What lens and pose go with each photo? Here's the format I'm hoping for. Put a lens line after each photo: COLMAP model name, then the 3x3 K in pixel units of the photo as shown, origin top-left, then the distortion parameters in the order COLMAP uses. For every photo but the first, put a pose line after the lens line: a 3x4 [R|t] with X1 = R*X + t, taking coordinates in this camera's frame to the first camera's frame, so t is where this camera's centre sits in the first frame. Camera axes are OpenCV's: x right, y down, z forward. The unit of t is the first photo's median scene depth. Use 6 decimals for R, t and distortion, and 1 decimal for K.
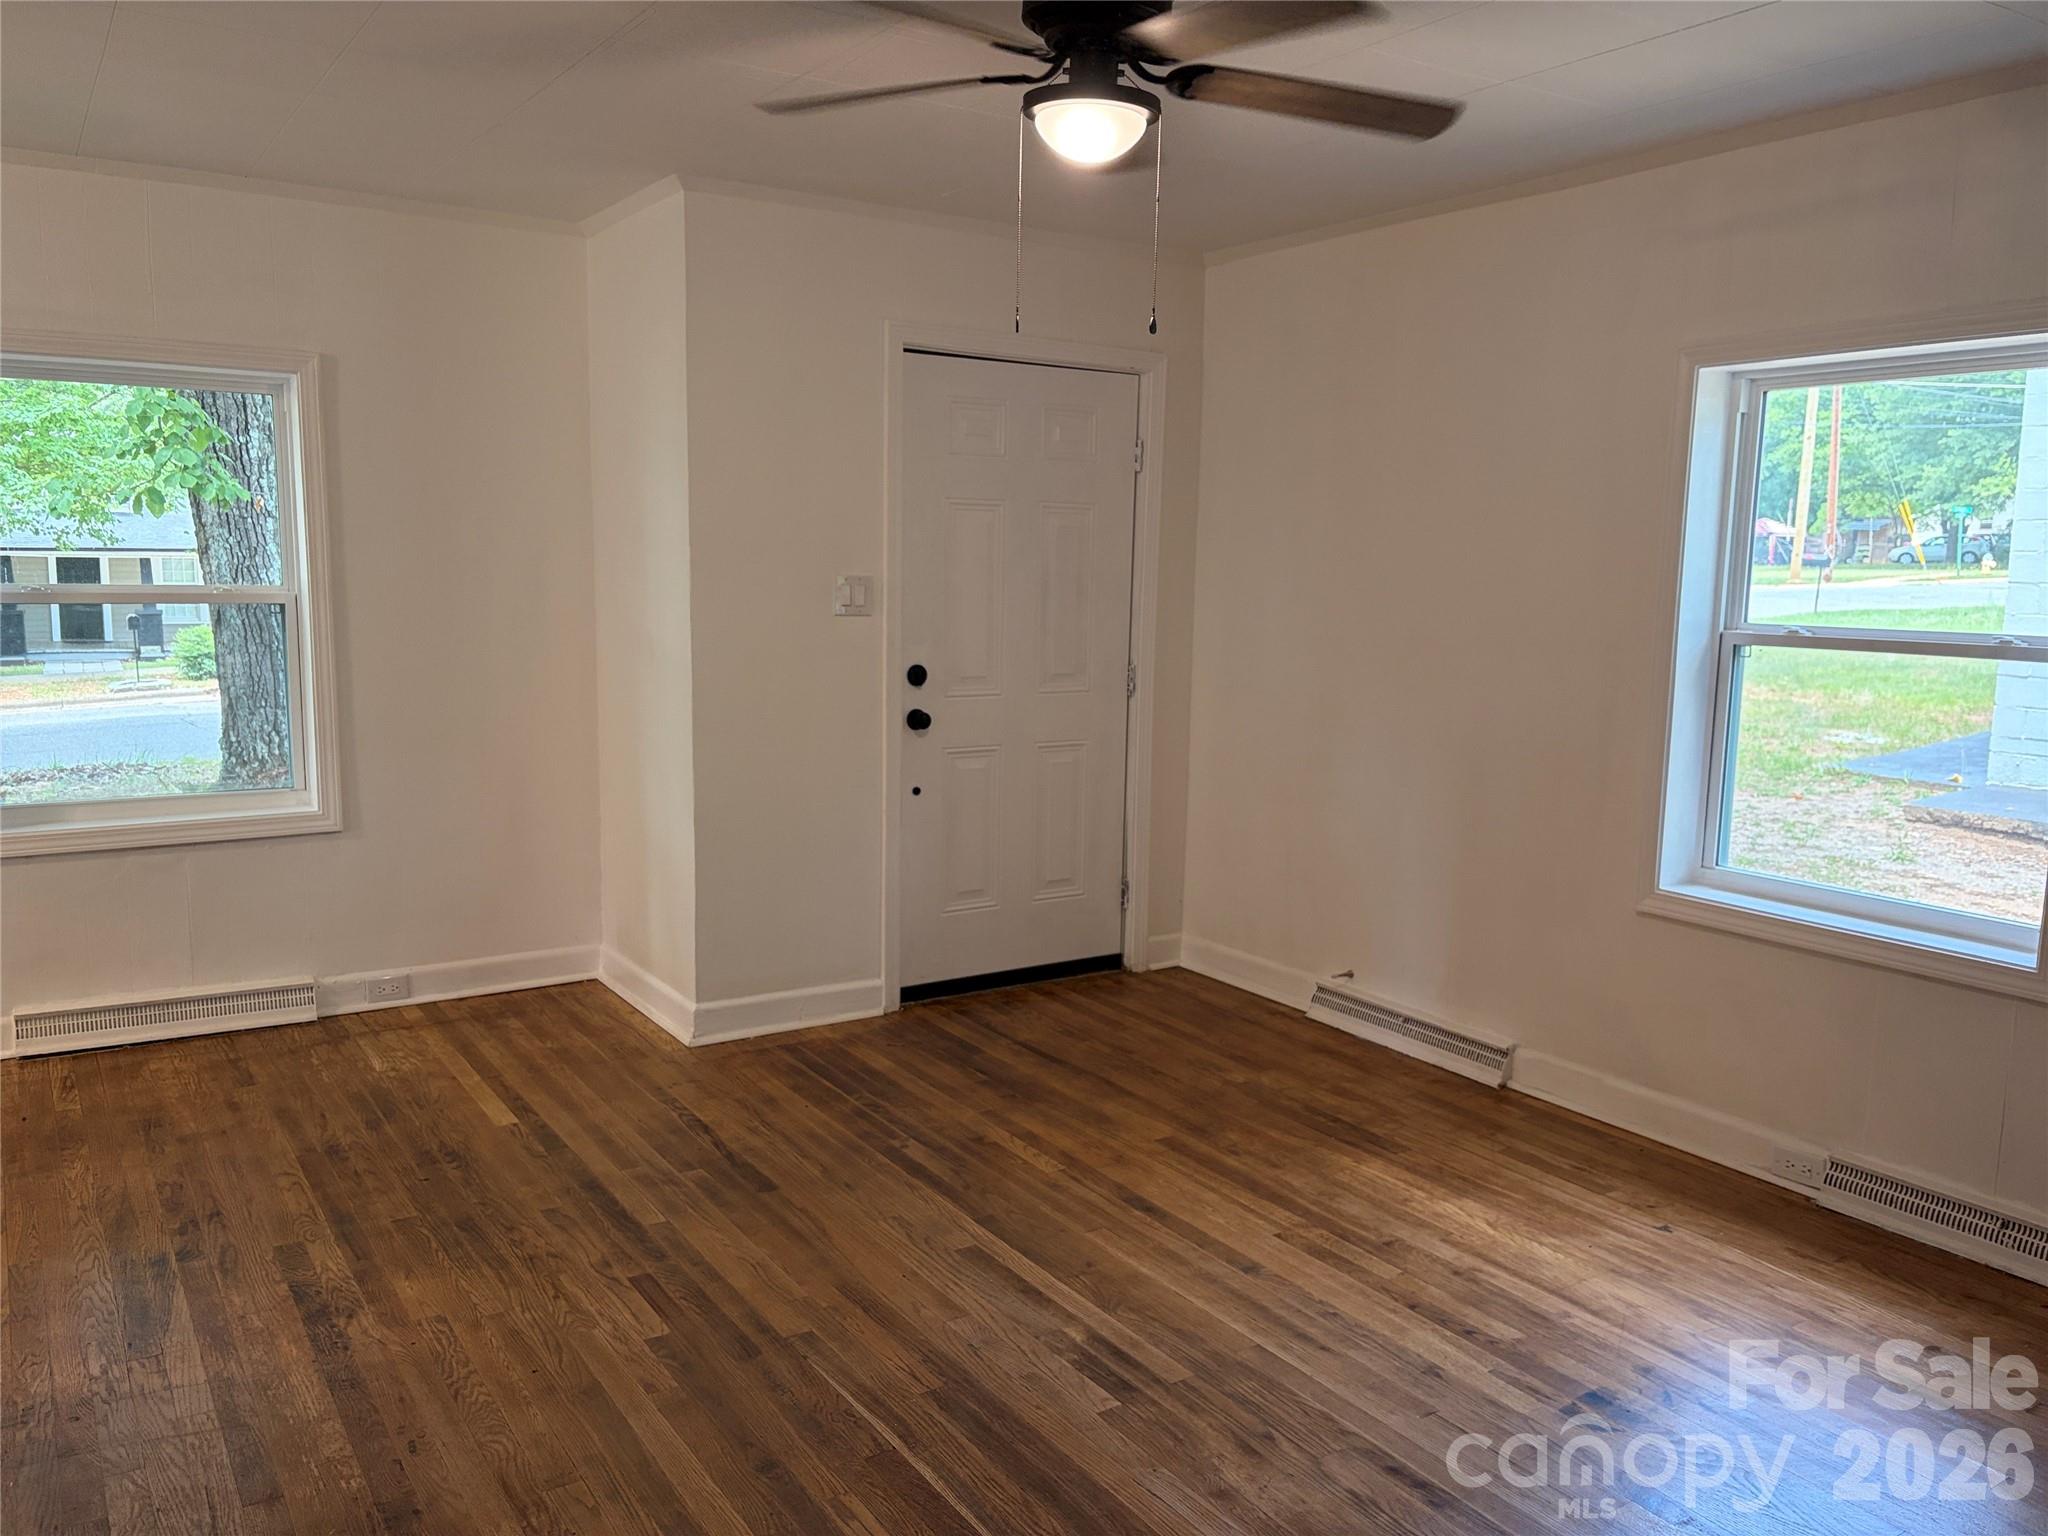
lens RADIAL K [[1557.8, 0, 1031.5], [0, 1557.8, 763.6], [0, 0, 1]] dist [0.039141, -0.047763]
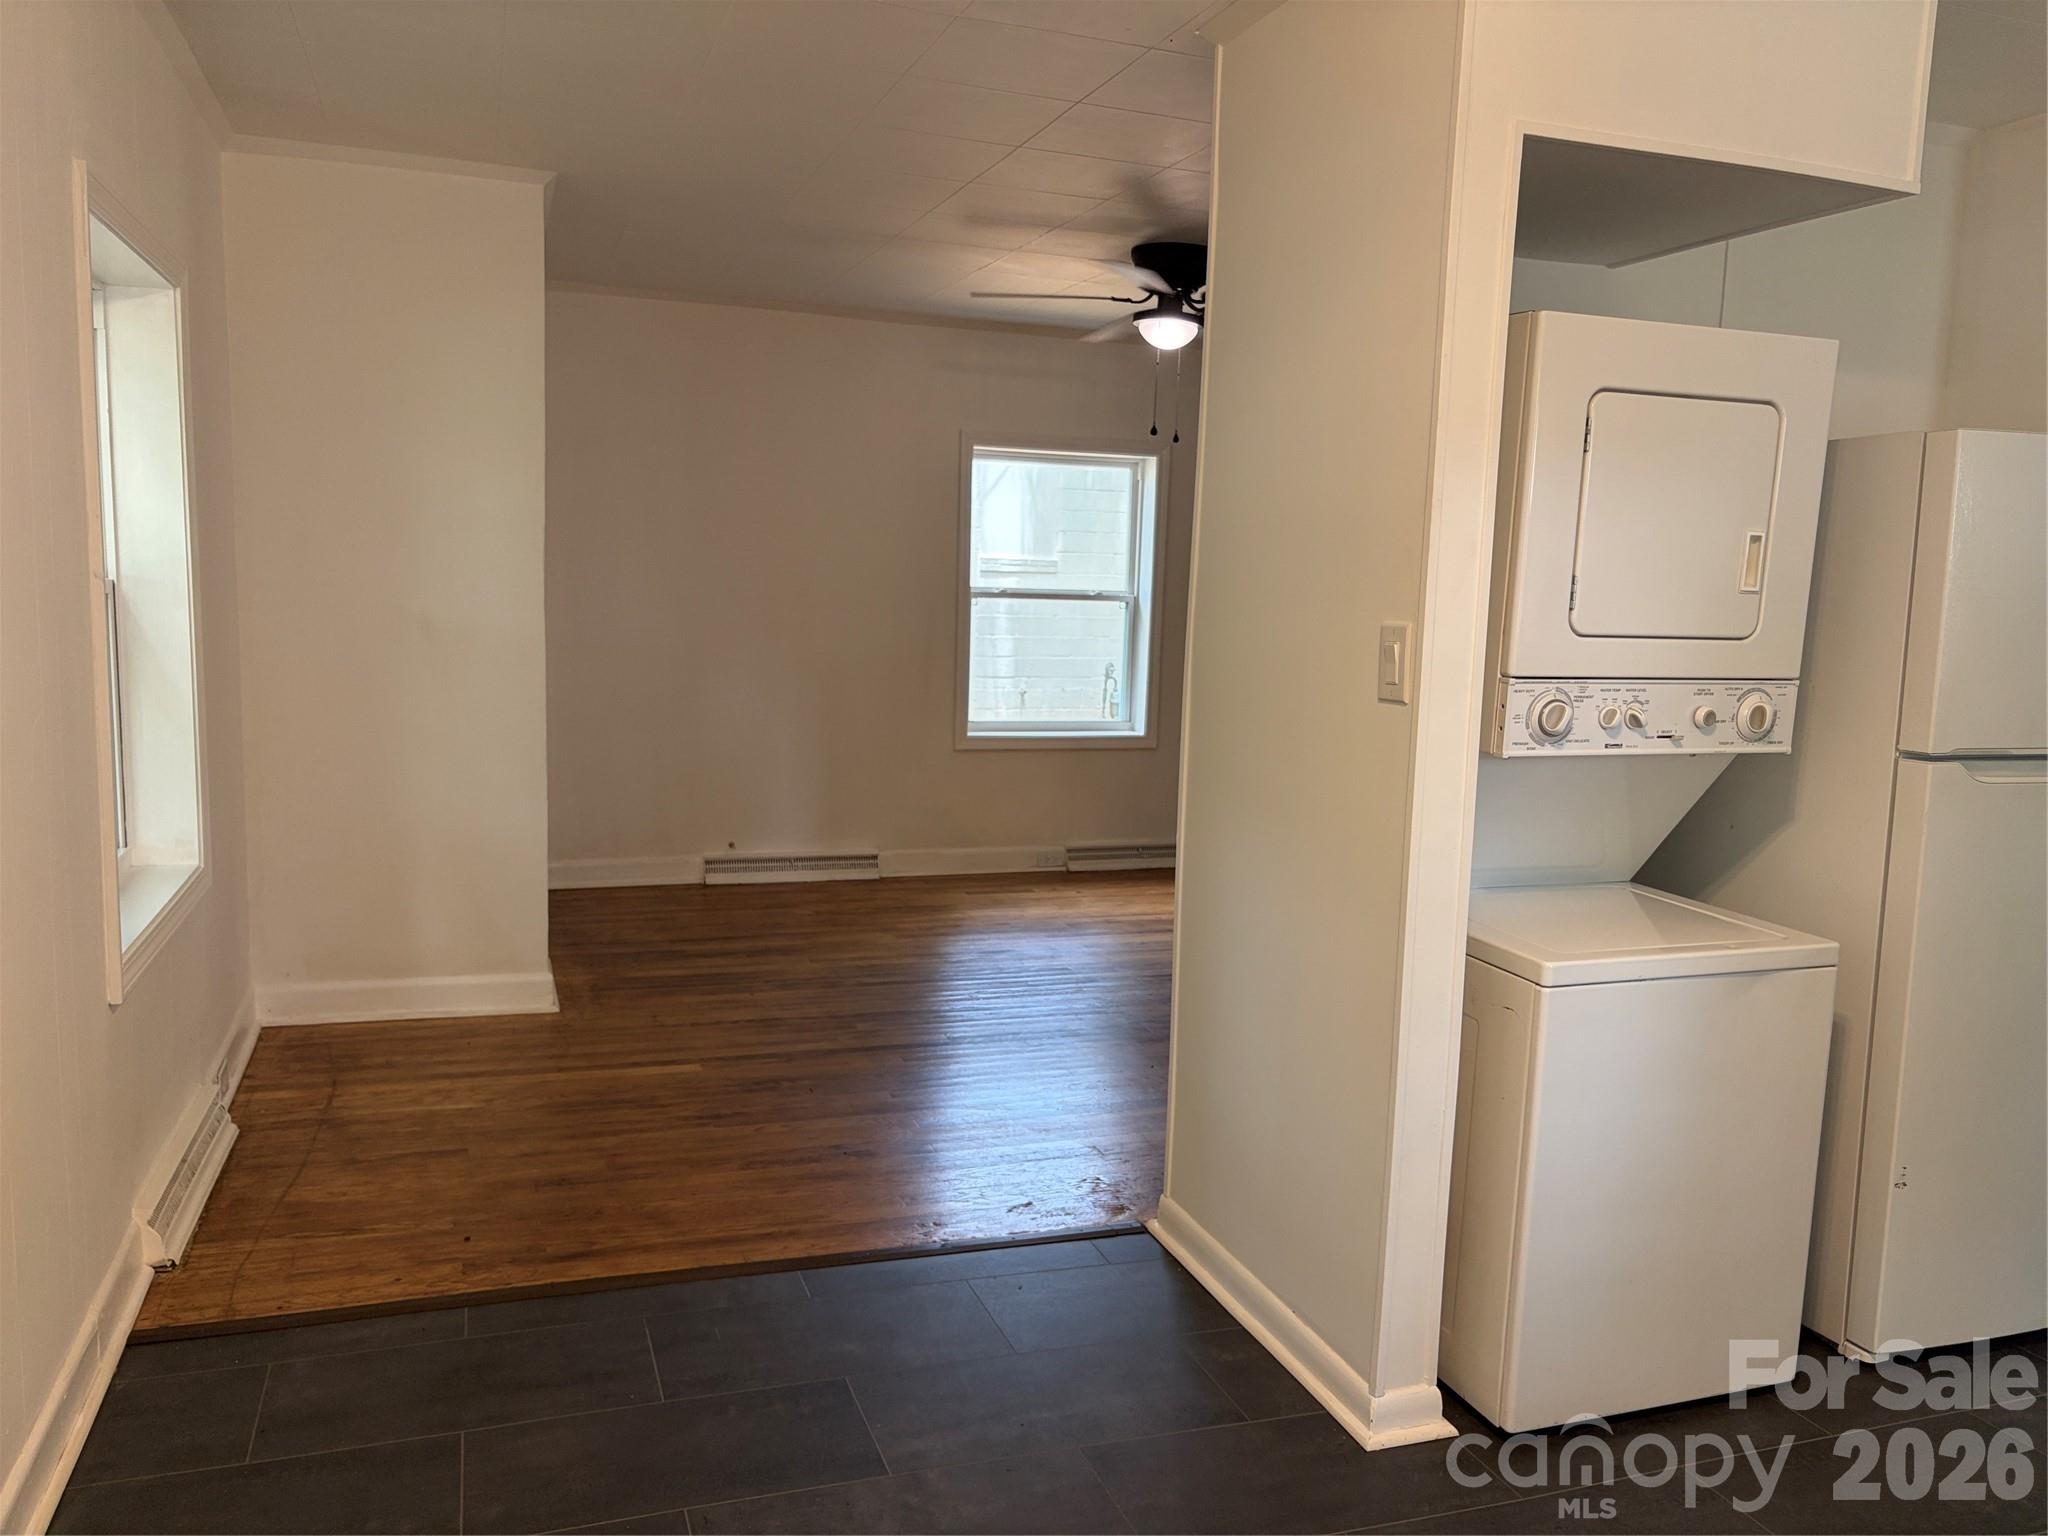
lens RADIAL K [[1557.8, 0, 1024.4], [0, 1557.8, 776.7], [0, 0, 1]] dist [0.039141, -0.047763]
pose [[0.244177, -0.141026, 0.959421, -1.294002], [0.099431, 0.987795, 0.119891, -0.079746], [-0.964620, 0.066122, 0.255219, 0.481853]]
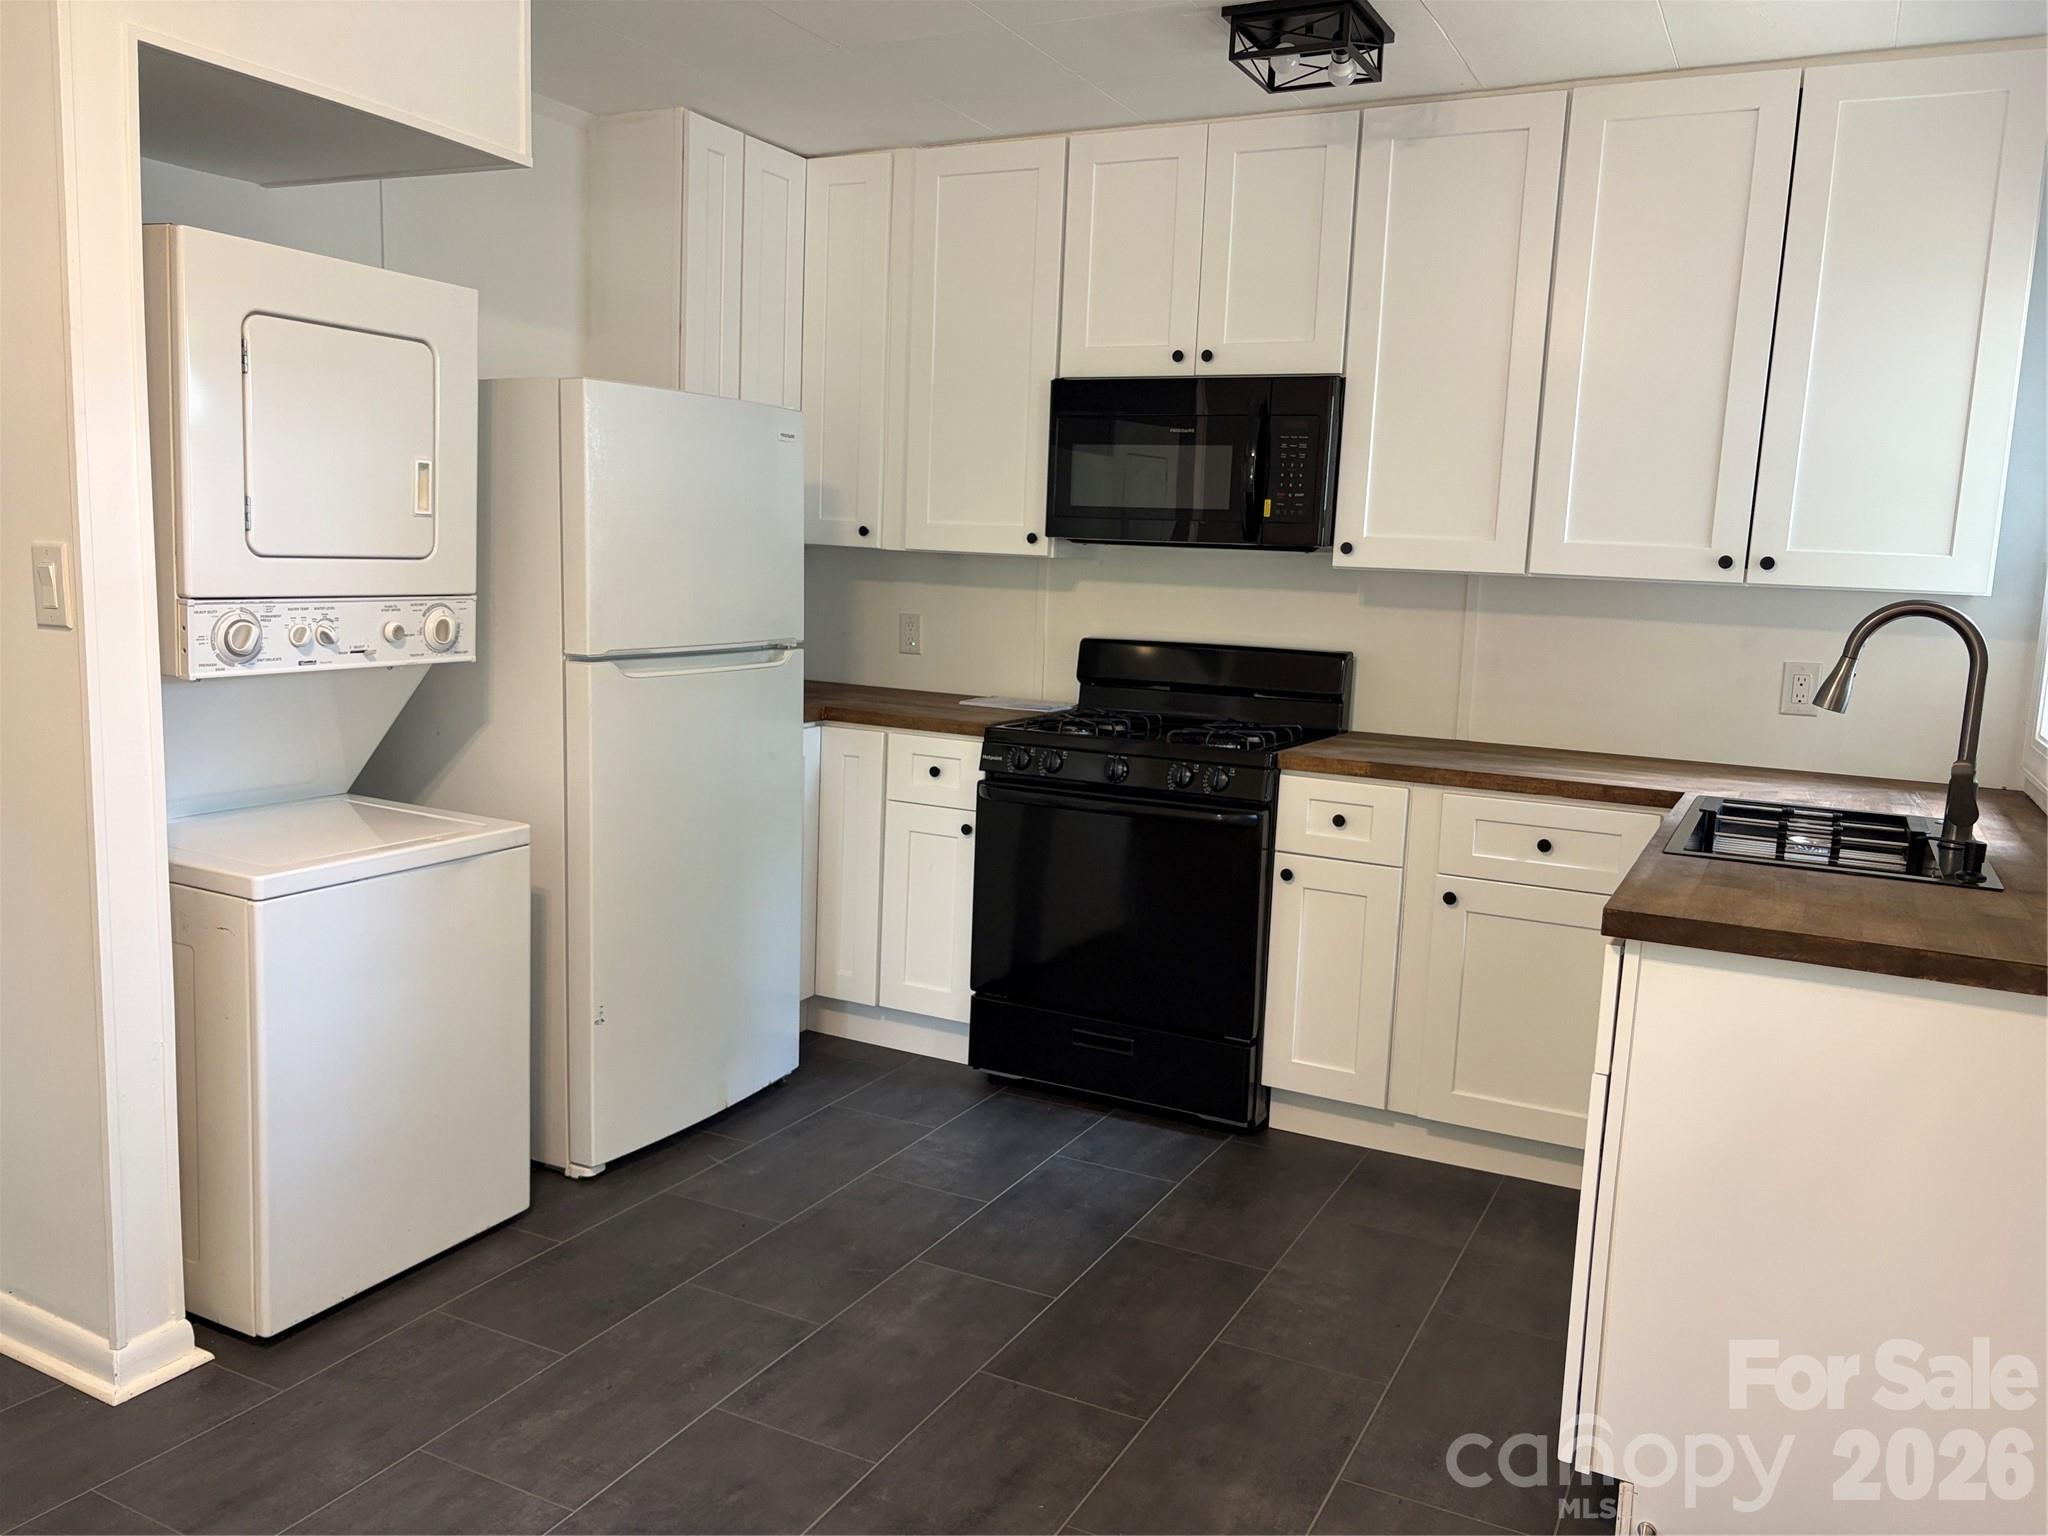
lens RADIAL K [[1557.8, 0, 1022.2], [0, 1557.8, 773.1], [0, 0, 1]] dist [0.039141, -0.047763]
pose [[-0.483094, -0.169408, 0.859023, -1.346592], [0.060601, 0.972281, 0.225824, -0.077701], [-0.873469, 0.161152, -0.459437, 0.459482]]
